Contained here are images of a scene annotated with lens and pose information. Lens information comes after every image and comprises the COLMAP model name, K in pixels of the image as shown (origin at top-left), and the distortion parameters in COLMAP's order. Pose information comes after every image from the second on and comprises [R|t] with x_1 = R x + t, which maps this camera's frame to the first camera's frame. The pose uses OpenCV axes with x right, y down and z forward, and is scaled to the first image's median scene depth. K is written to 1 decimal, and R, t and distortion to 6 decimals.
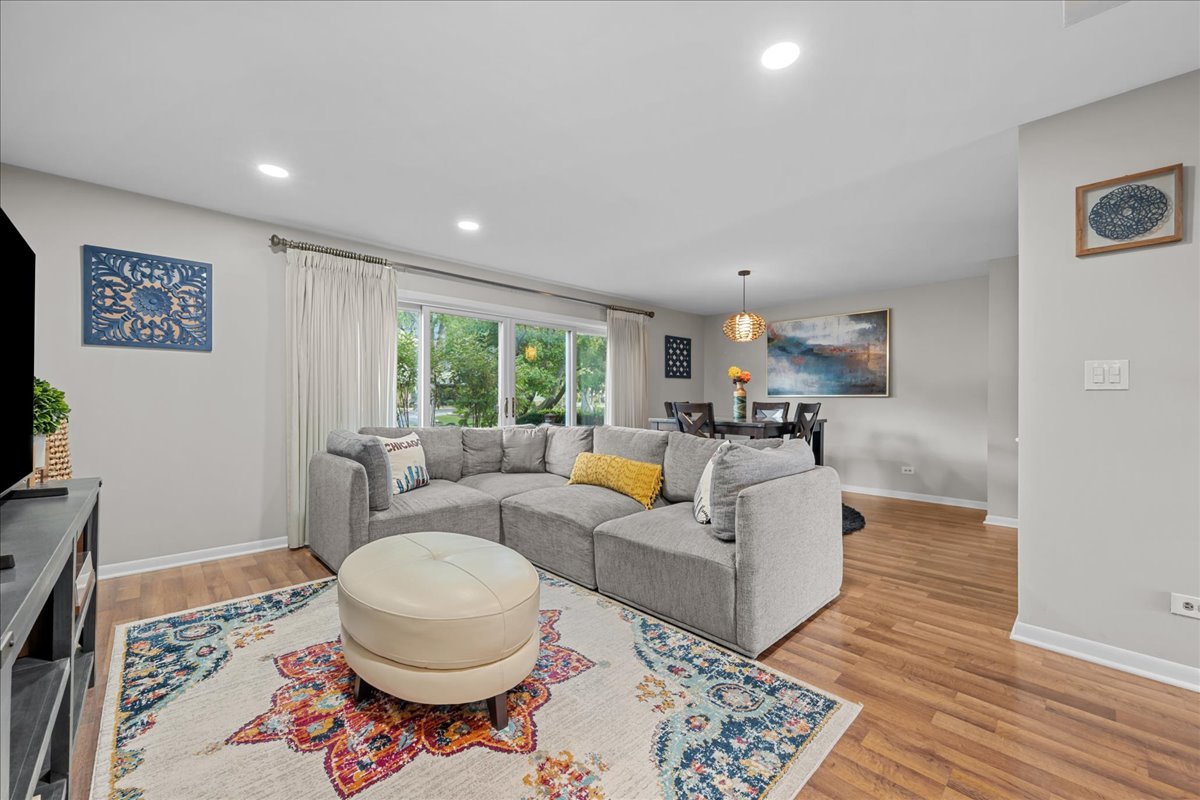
lens RADIAL K [[469.5, 0, 605.8], [0, 469.5, 399.8], [0, 0, 1]] dist [0.000143, 0.000311]
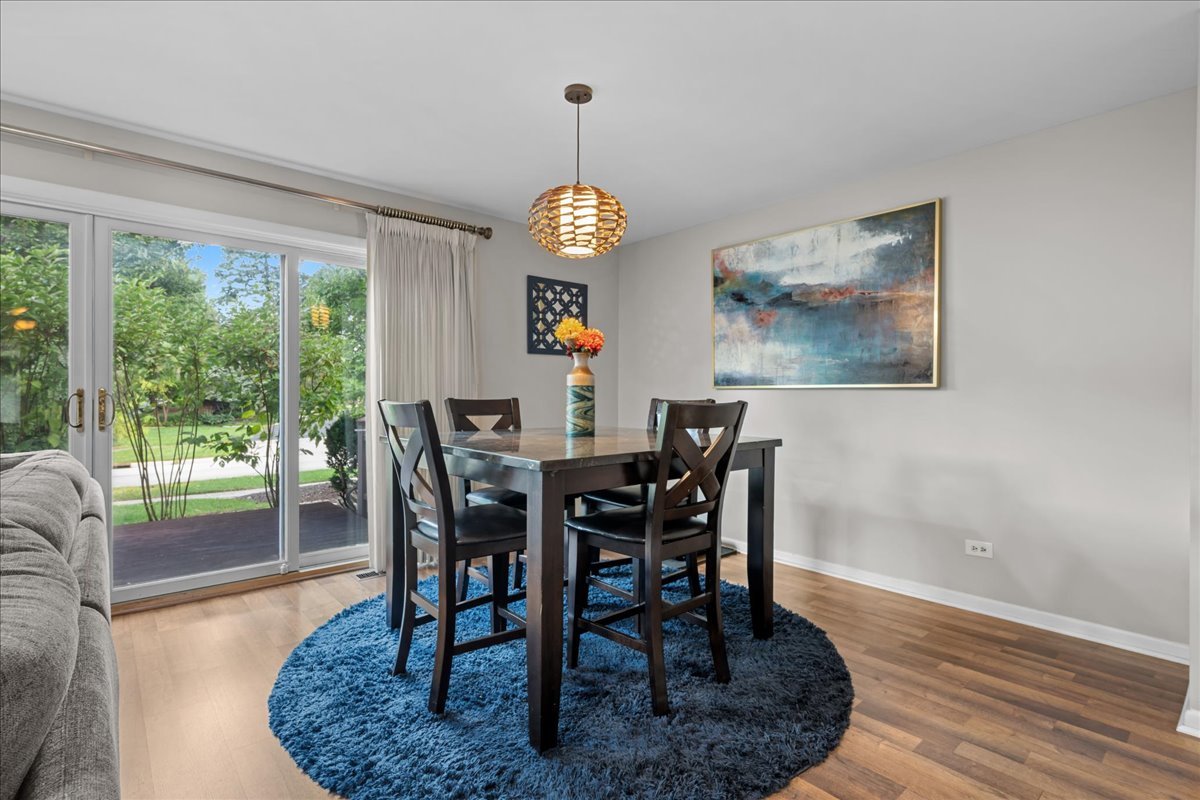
lens RADIAL K [[574.1, 0, 597.8], [0, 574.1, 395.5], [0, 0, 1]] dist [-0.005199, 0.000423]
pose [[0.998855, 0.002271, -0.047788, 0.296914], [-0.002258, 0.999997, 0.000314, 0.001382], [0.047789, -0.000206, 0.998857, 0.422230]]
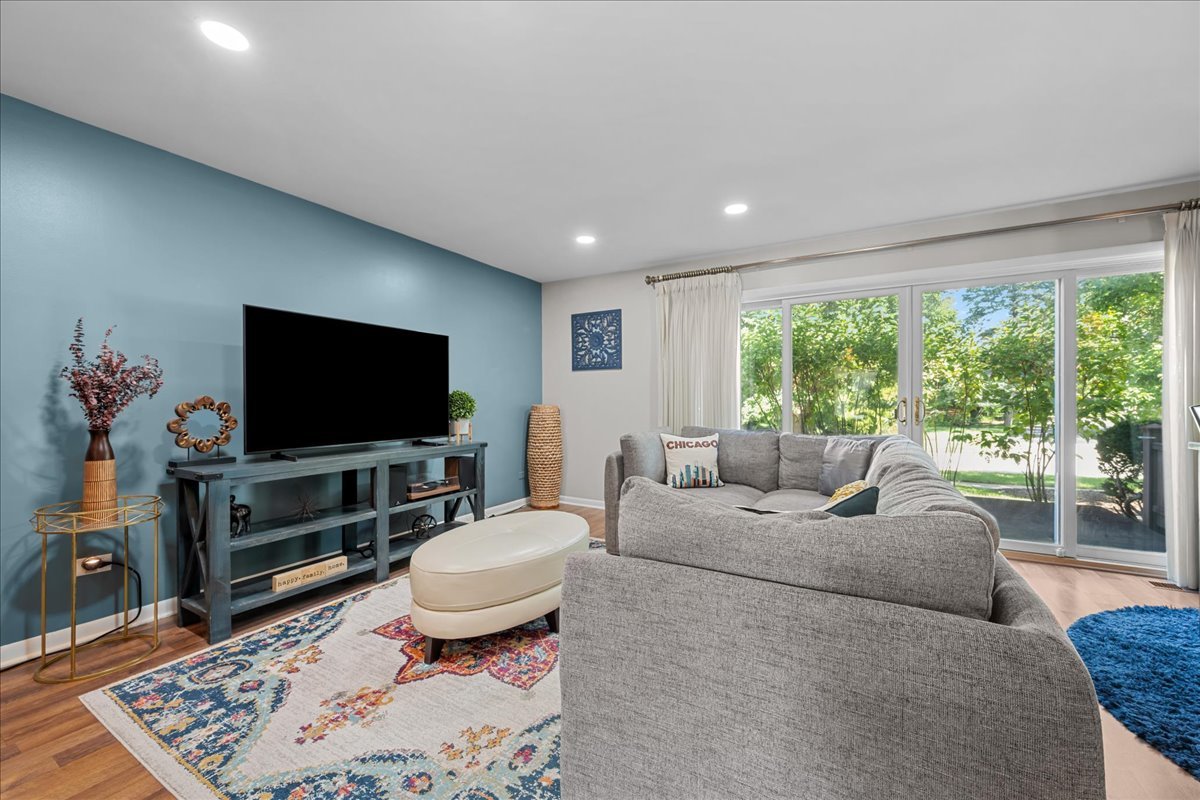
lens RADIAL K [[469.5, 0, 607.0], [0, 469.5, 405.6], [0, 0, 1]] dist [0.000143, 0.000311]
pose [[0.284519, 0.005505, -0.958655, 0.326282], [0.004441, 0.999965, 0.007061, 0.000456], [0.958660, -0.006266, 0.284484, 0.322917]]
